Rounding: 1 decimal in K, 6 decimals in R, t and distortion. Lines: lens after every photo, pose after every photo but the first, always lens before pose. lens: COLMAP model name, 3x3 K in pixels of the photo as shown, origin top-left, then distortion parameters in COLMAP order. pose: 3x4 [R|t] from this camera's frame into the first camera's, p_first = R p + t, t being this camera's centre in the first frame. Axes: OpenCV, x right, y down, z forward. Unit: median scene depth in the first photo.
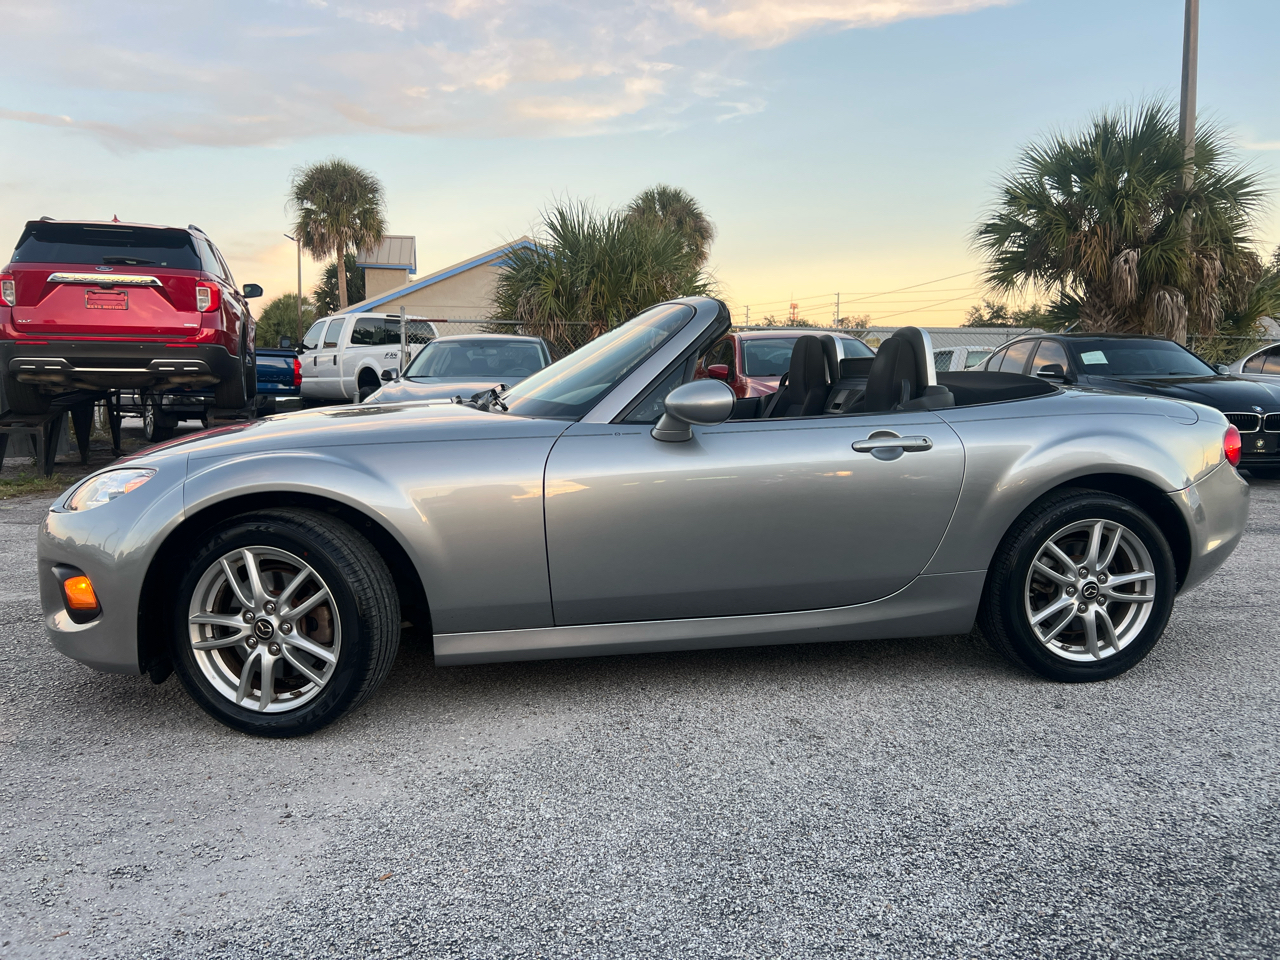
lens RADIAL K [[985.0, 0, 648.8], [0, 985.0, 477.6], [0, 0, 1]] dist [0.028297, -0.027076]
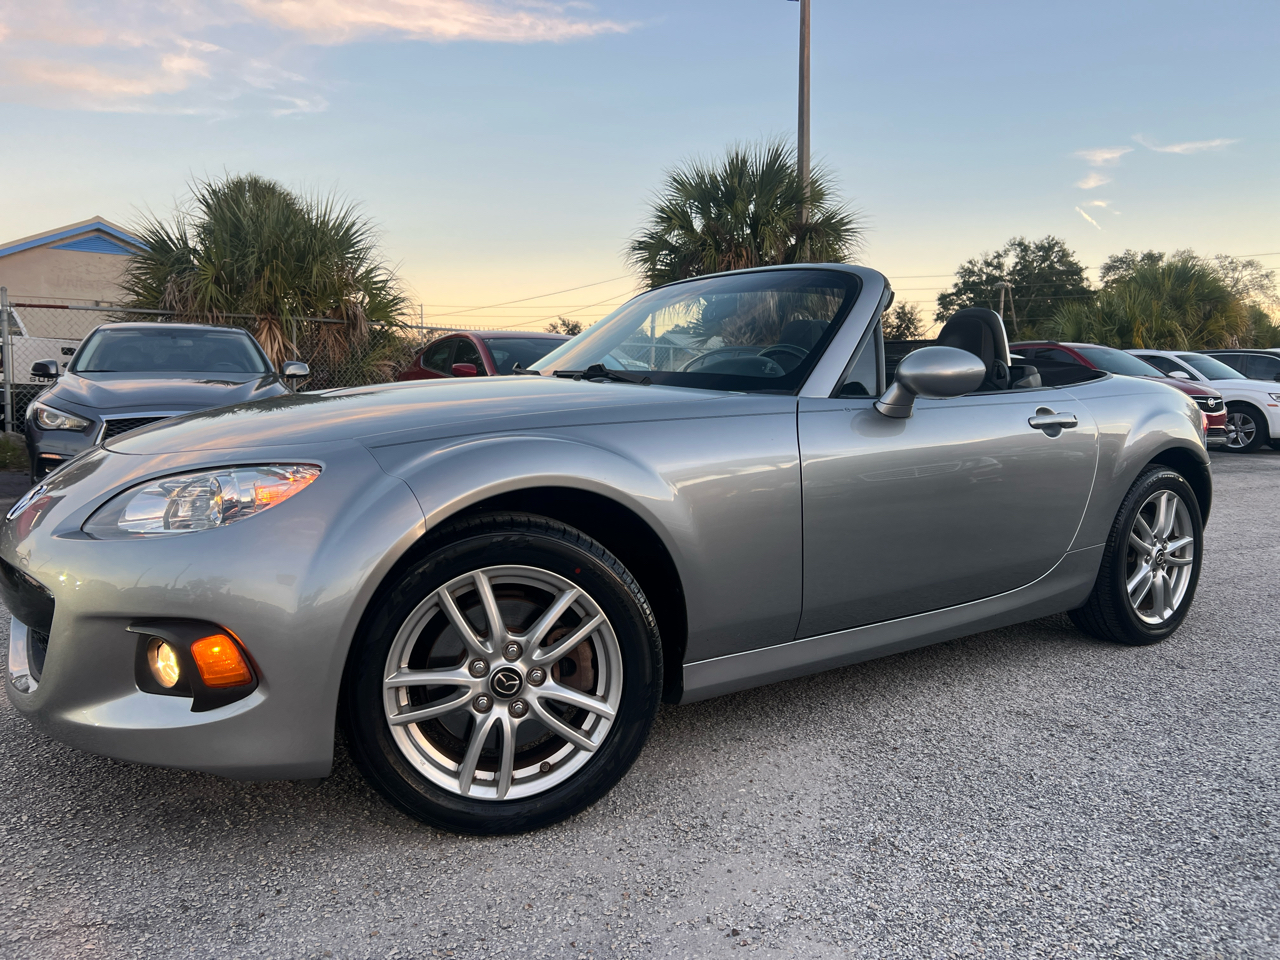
lens RADIAL K [[973.8, 0, 643.0], [0, 973.8, 489.4], [0, 0, 1]] dist [0.041354, -0.047743]
pose [[0.899300, -0.036529, 0.435805, -0.138917], [0.038000, 0.999263, 0.005344, 0.003637], [-0.435679, 0.011755, 0.900025, 0.076152]]
